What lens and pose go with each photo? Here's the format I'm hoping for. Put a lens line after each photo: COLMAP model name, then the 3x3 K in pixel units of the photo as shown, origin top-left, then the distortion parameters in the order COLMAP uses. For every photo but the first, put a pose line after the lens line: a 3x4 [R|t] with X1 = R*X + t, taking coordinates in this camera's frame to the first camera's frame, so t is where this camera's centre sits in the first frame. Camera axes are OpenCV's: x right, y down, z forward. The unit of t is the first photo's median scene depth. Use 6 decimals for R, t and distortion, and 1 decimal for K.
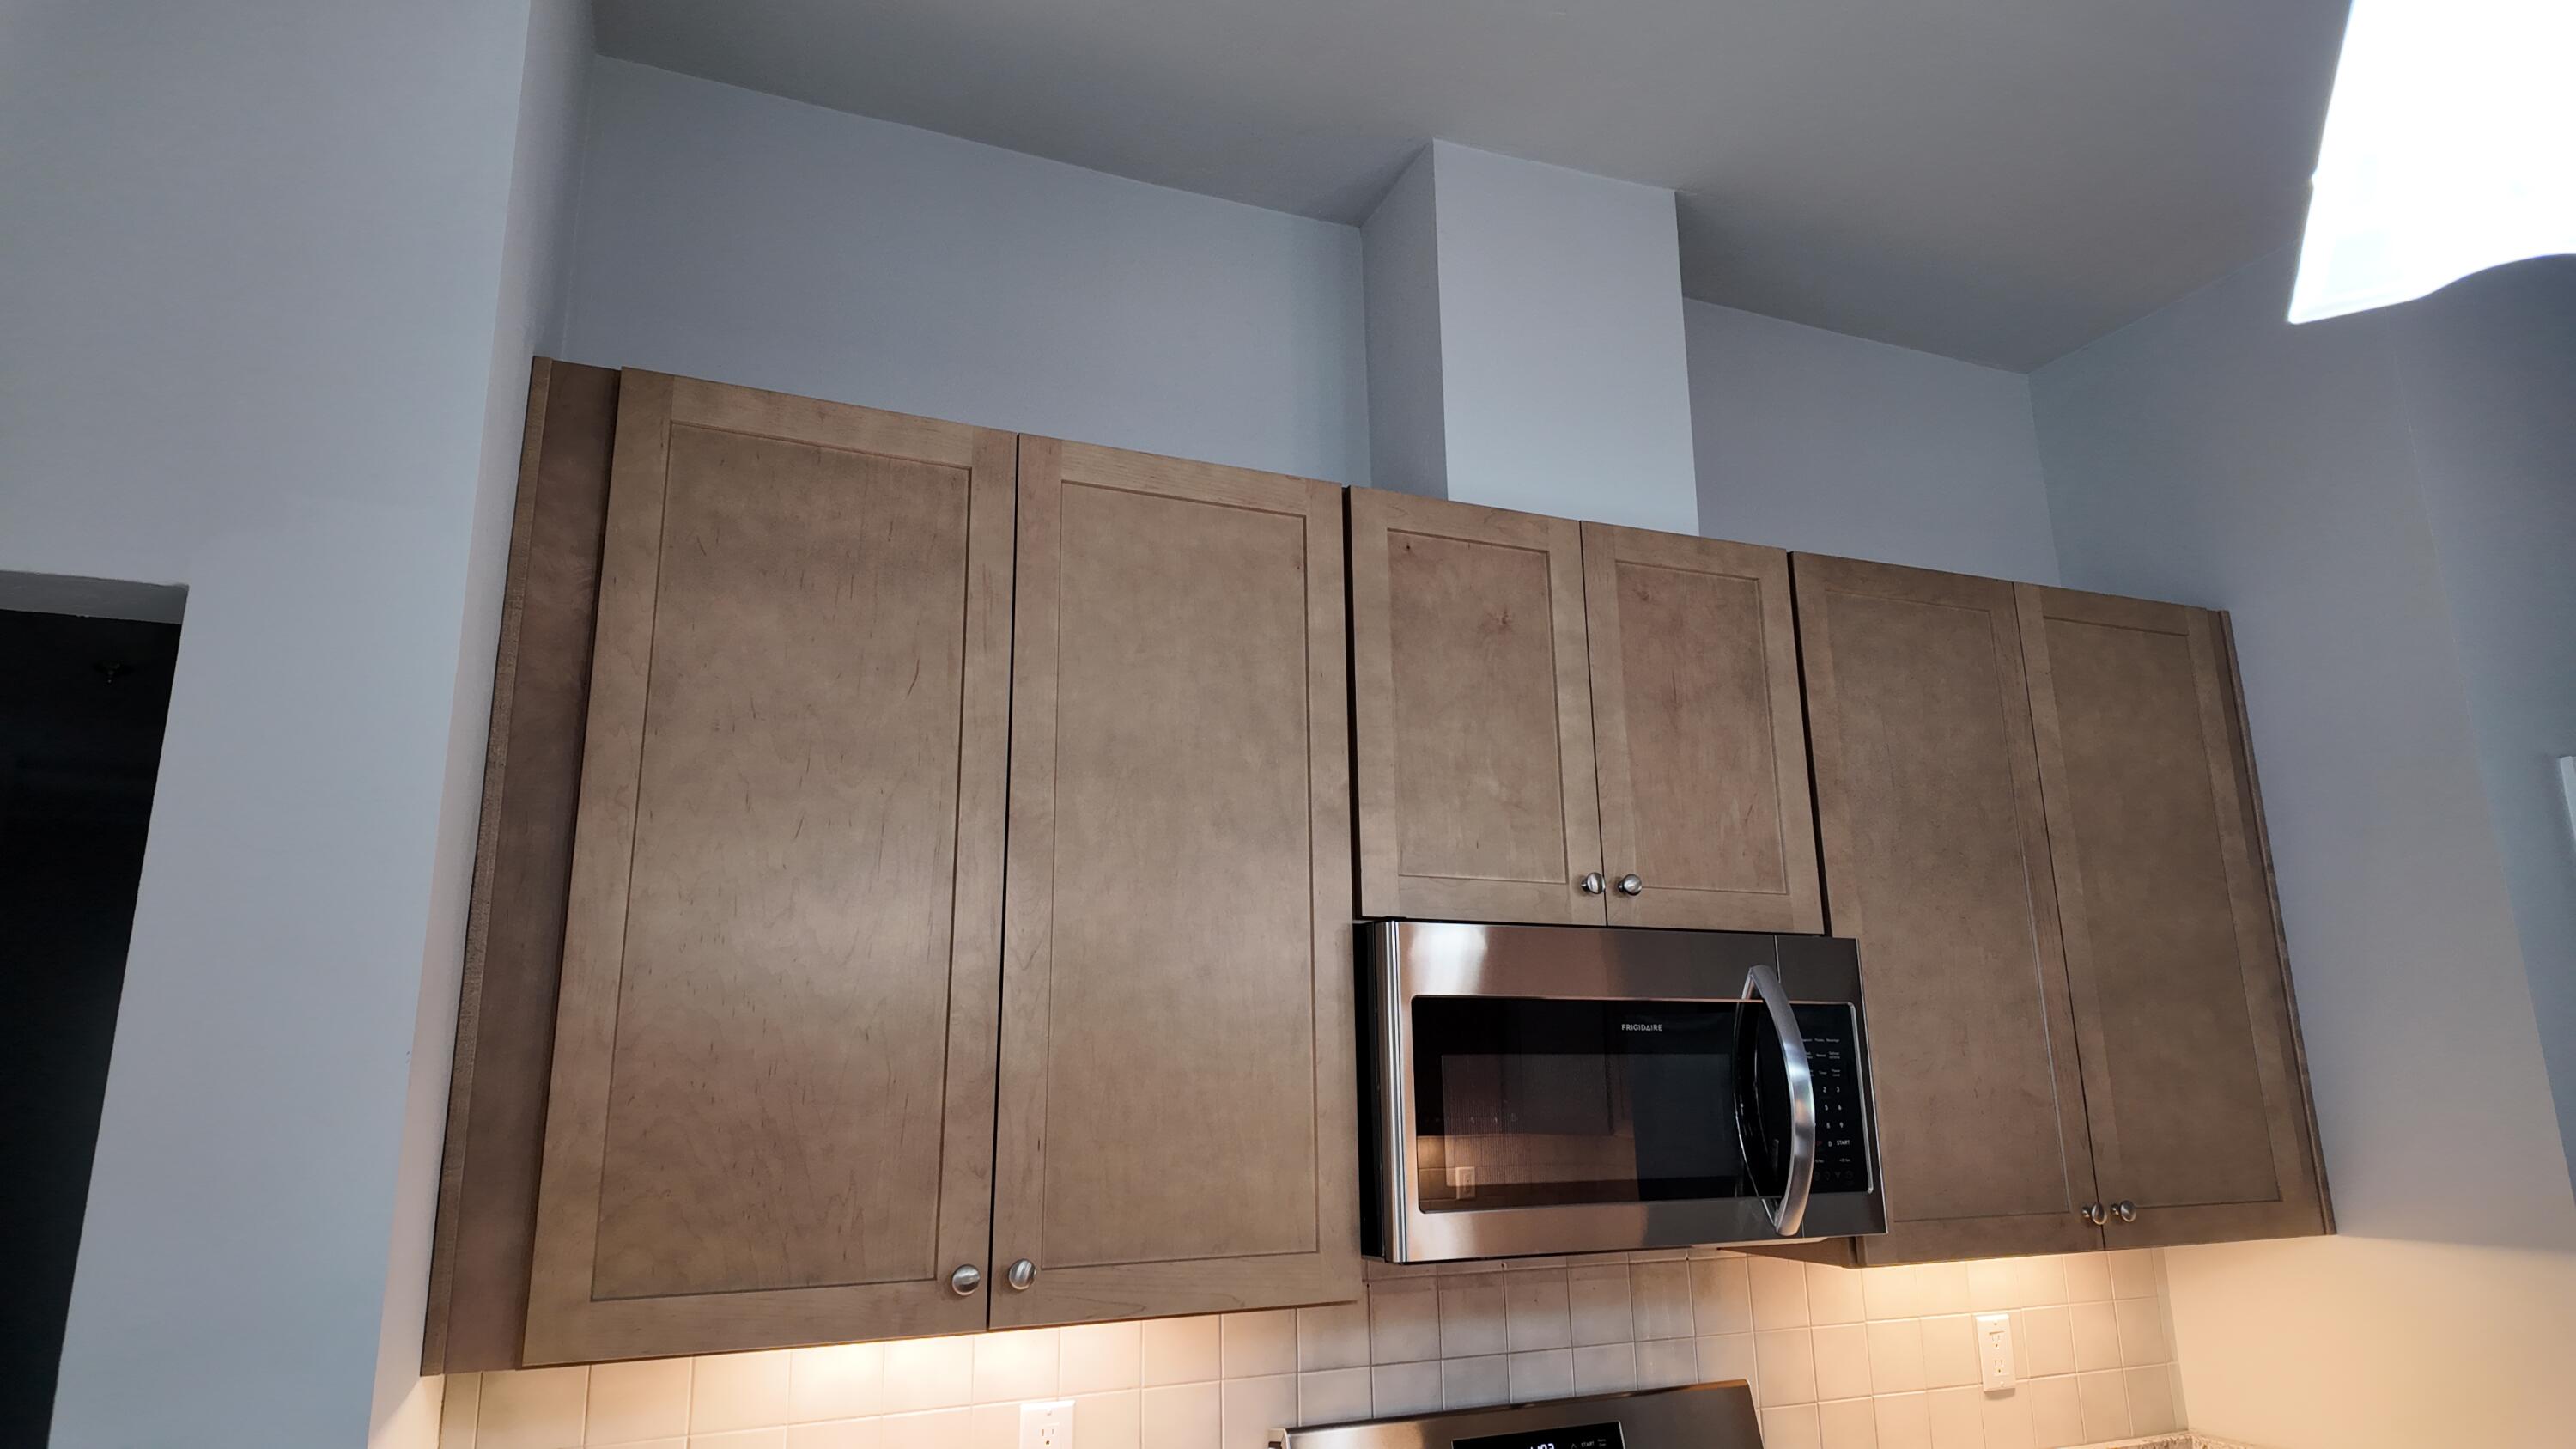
lens RADIAL K [[1497.4, 0, 1284.5], [0, 1497.4, 720.8], [0, 0, 1]] dist [0.121117, -0.177275]
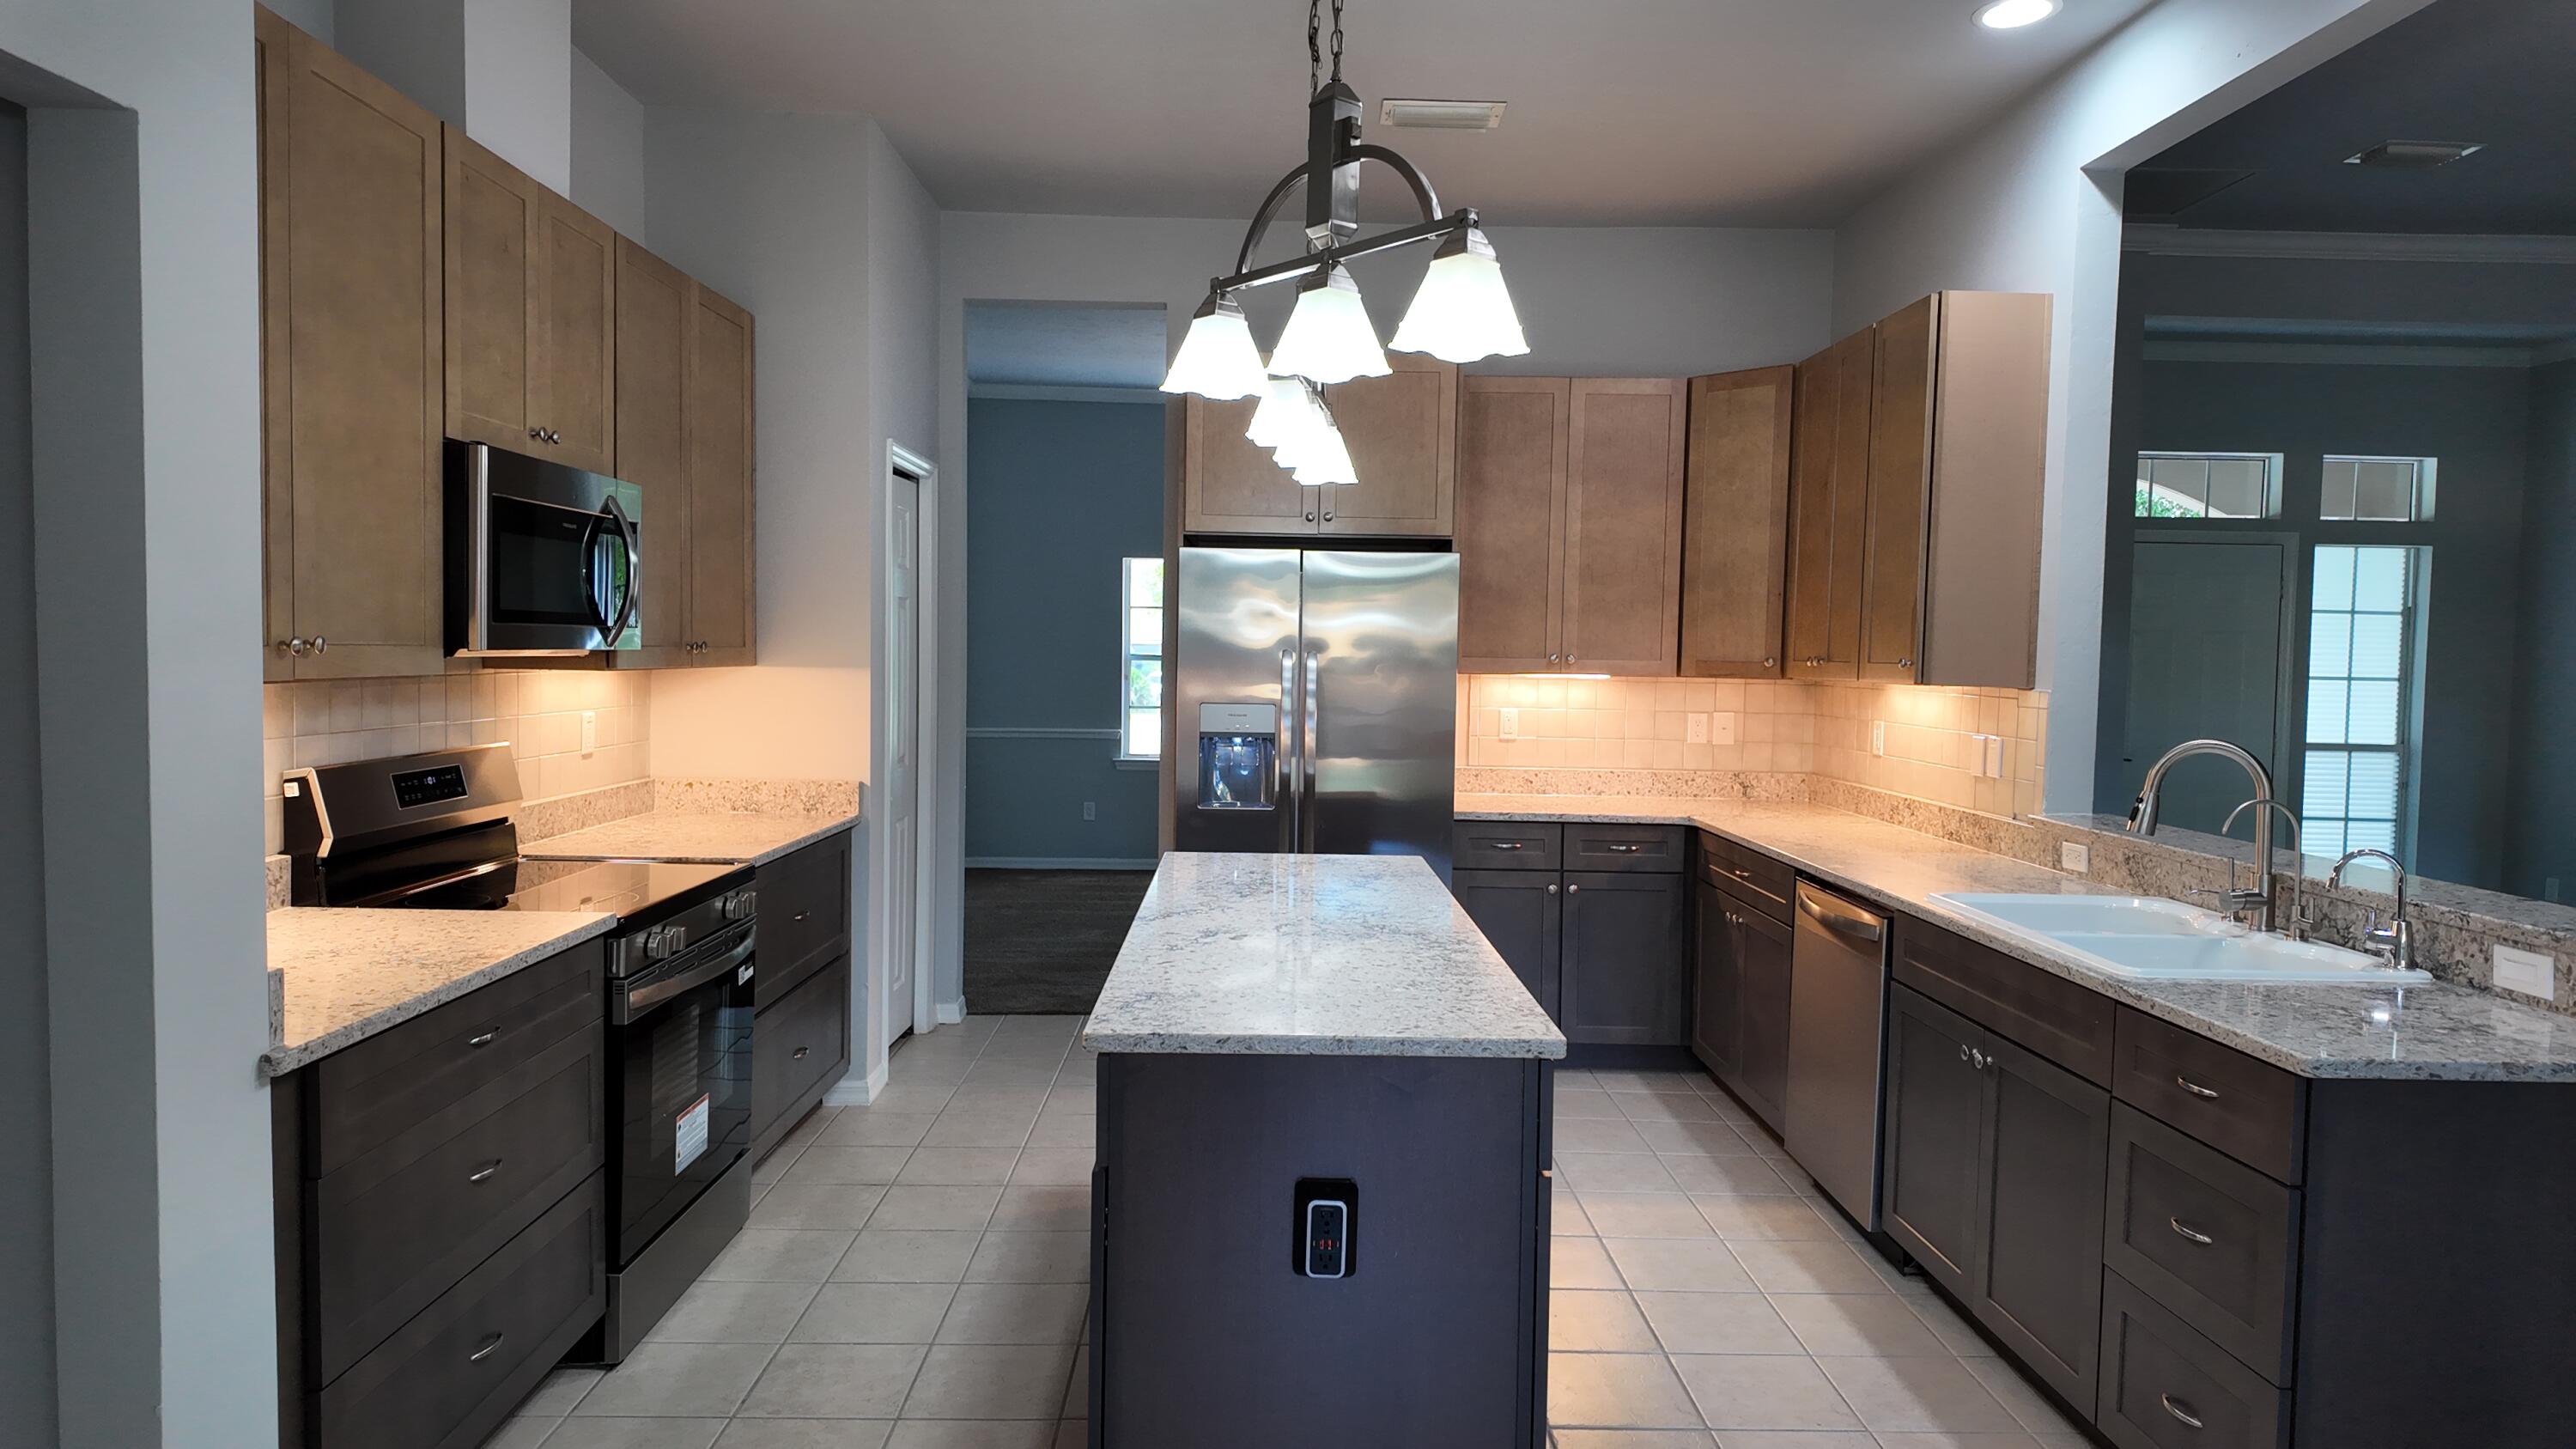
lens RADIAL K [[1497.4, 0, 1284.5], [0, 1497.4, 720.8], [0, 0, 1]] dist [0.121117, -0.177275]
pose [[0.378644, -0.021337, 0.925296, -0.970563], [-0.246153, 0.961408, 0.122899, 0.009432], [-0.892209, -0.274299, 0.358779, -0.339431]]
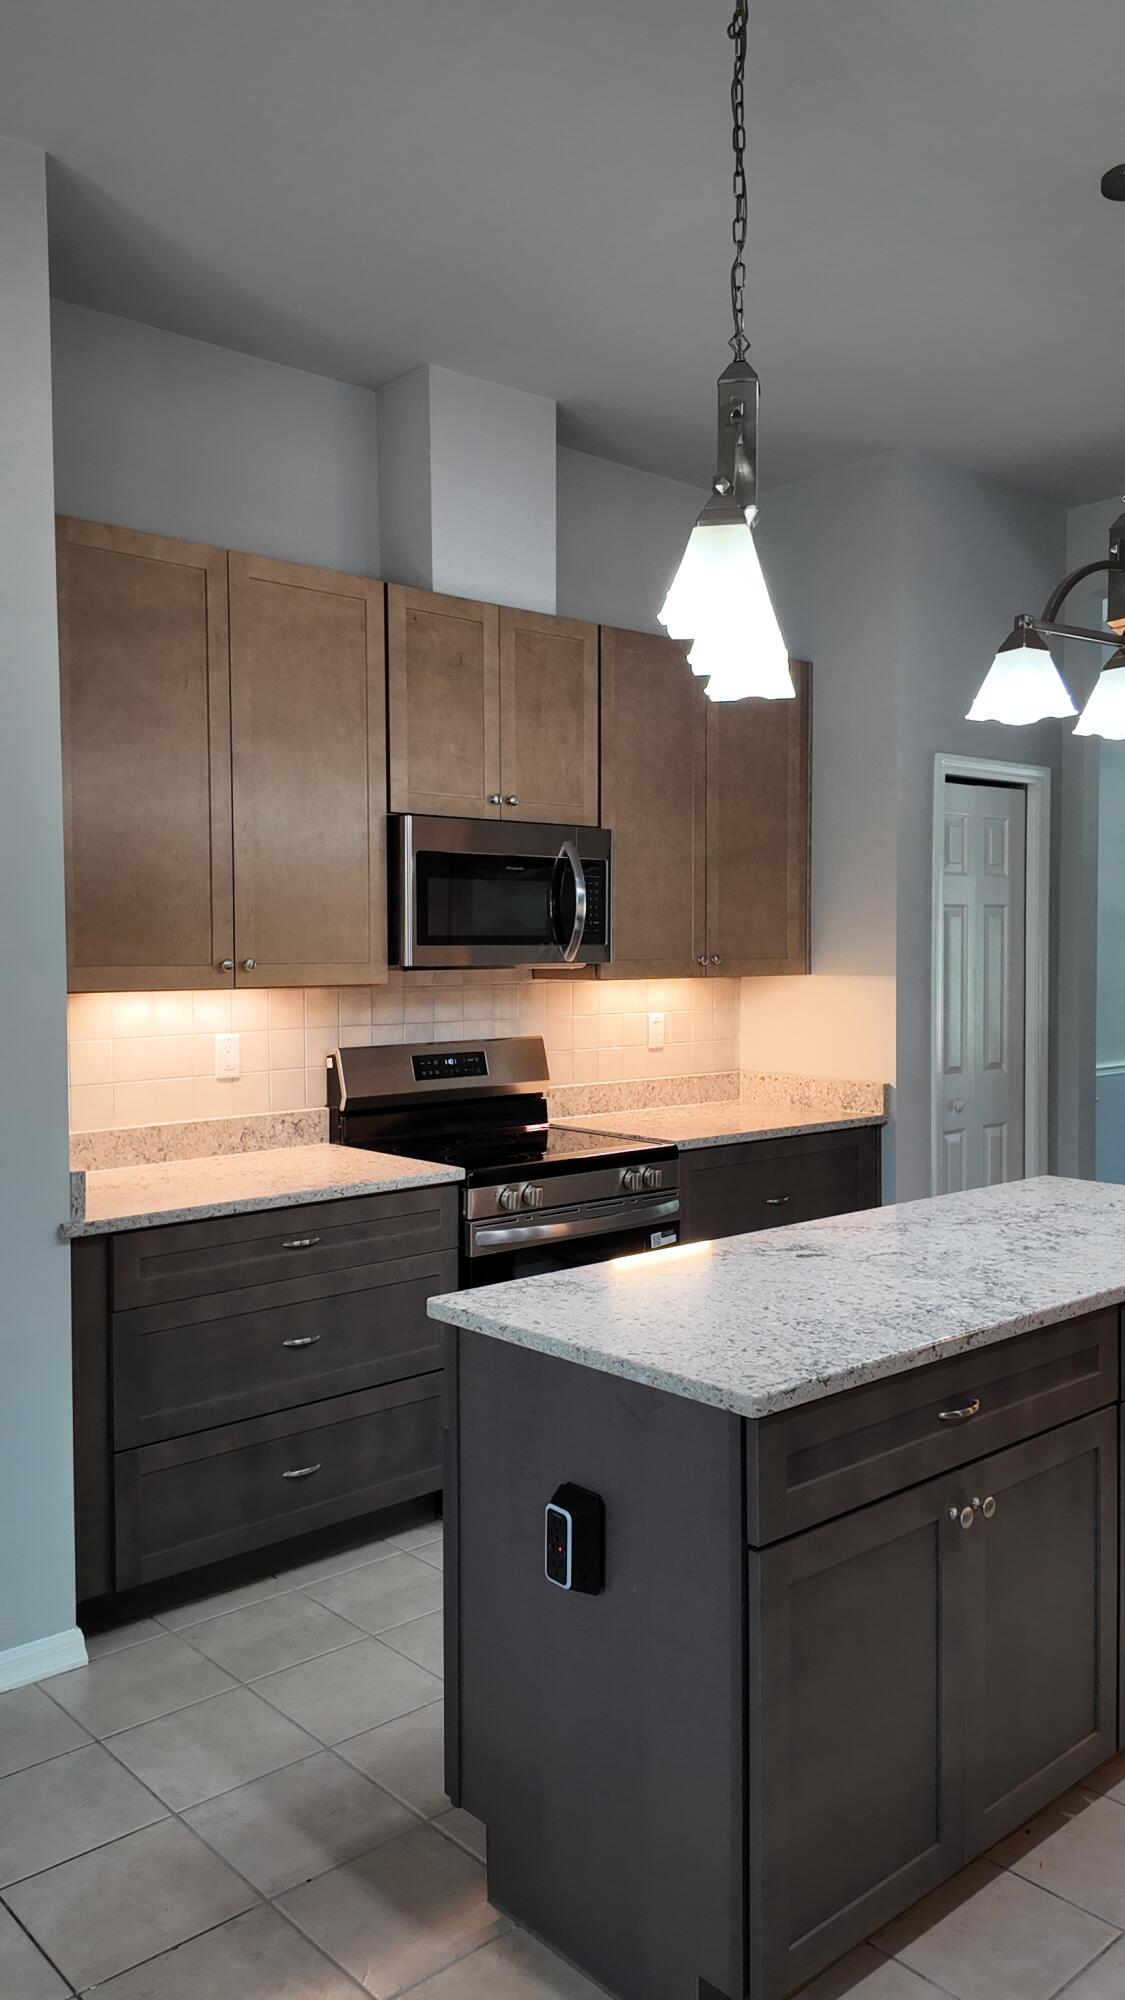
lens RADIAL K [[1451.5, 0, 557.3], [0, 1451.5, 997.9], [0, 0, 1]] dist [0.139366, -0.223806]
pose [[0.949991, 0.000873, 0.312277, -0.331083], [-0.084992, 0.962969, 0.255866, -0.144167], [-0.300489, -0.269612, 0.914886, -0.900917]]
